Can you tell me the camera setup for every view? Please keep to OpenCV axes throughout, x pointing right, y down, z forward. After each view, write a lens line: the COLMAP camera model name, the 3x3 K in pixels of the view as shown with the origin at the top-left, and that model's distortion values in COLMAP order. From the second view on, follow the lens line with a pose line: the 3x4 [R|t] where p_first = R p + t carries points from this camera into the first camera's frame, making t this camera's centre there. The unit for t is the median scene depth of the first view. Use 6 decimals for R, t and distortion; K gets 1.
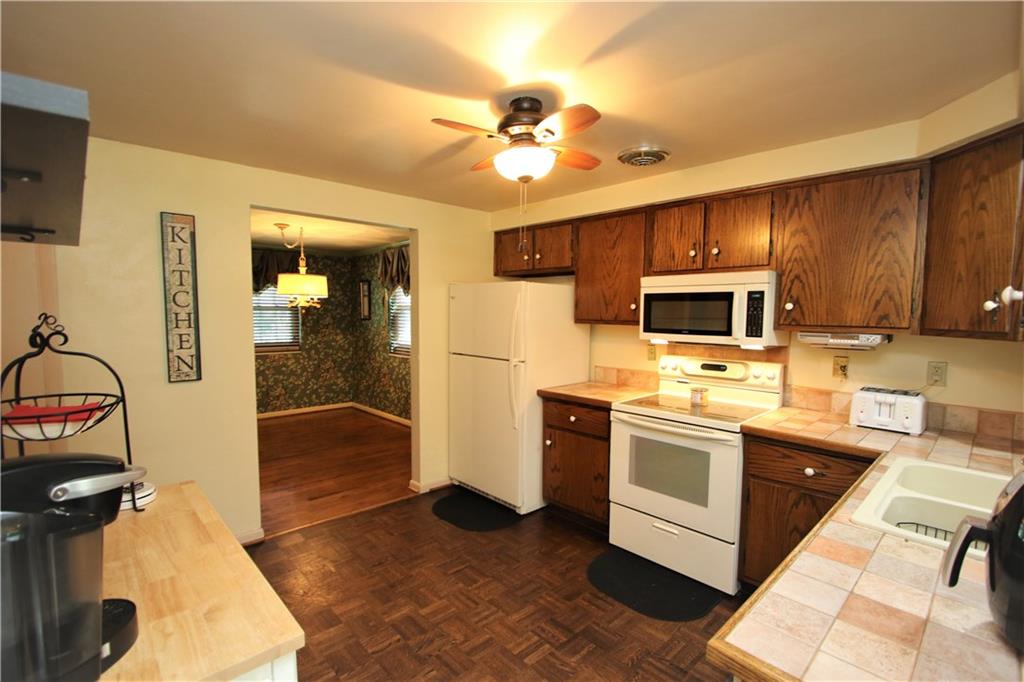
lens RADIAL K [[470.3, 0, 510.7], [0, 470.3, 348.6], [0, 0, 1]] dist [-0.018488, 0.000821]
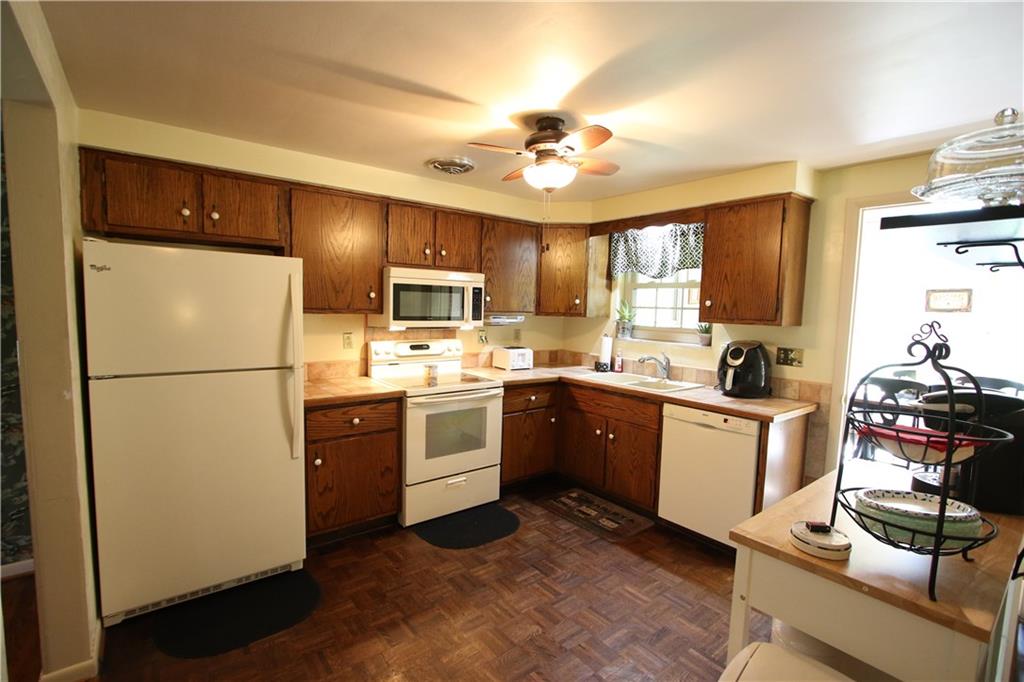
lens RADIAL K [[470.3, 0, 510.7], [0, 470.3, 348.6], [0, 0, 1]] dist [-0.018488, 0.000821]
pose [[0.083991, -0.099140, 0.991522, -0.763686], [0.053075, 0.994071, 0.094899, -0.060143], [-0.995052, 0.044654, 0.088755, 0.675012]]
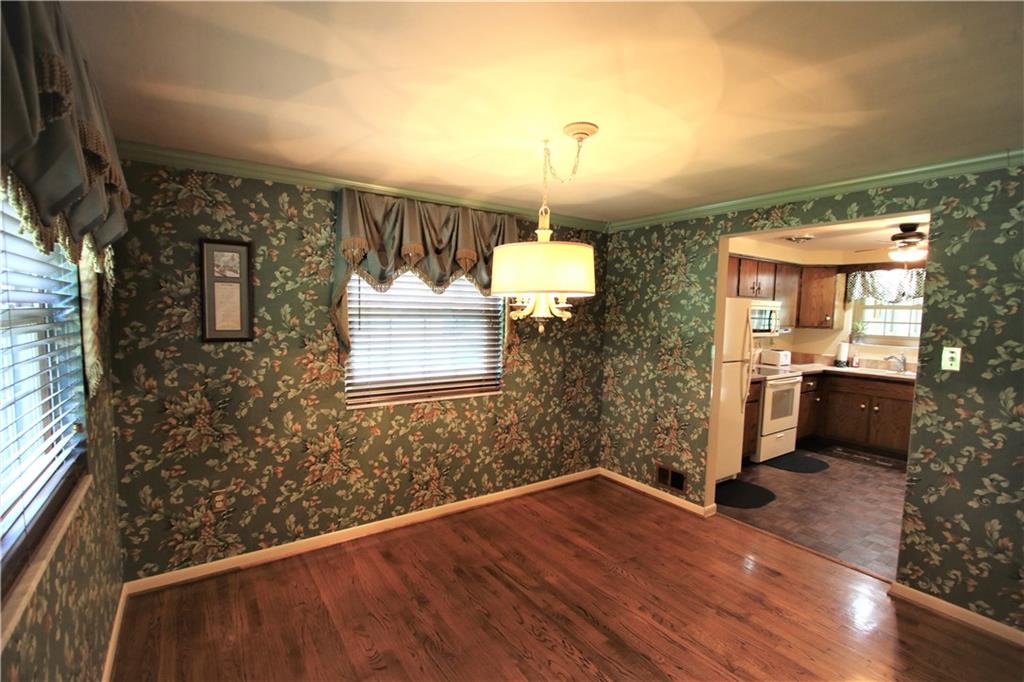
lens RADIAL K [[470.3, 0, 510.7], [0, 470.3, 348.6], [0, 0, 1]] dist [-0.018488, 0.000821]
pose [[0.144808, -0.086838, 0.985642, -1.516619], [0.060108, 0.995074, 0.078838, -0.164729], [-0.987632, 0.047829, 0.149315, 1.627872]]
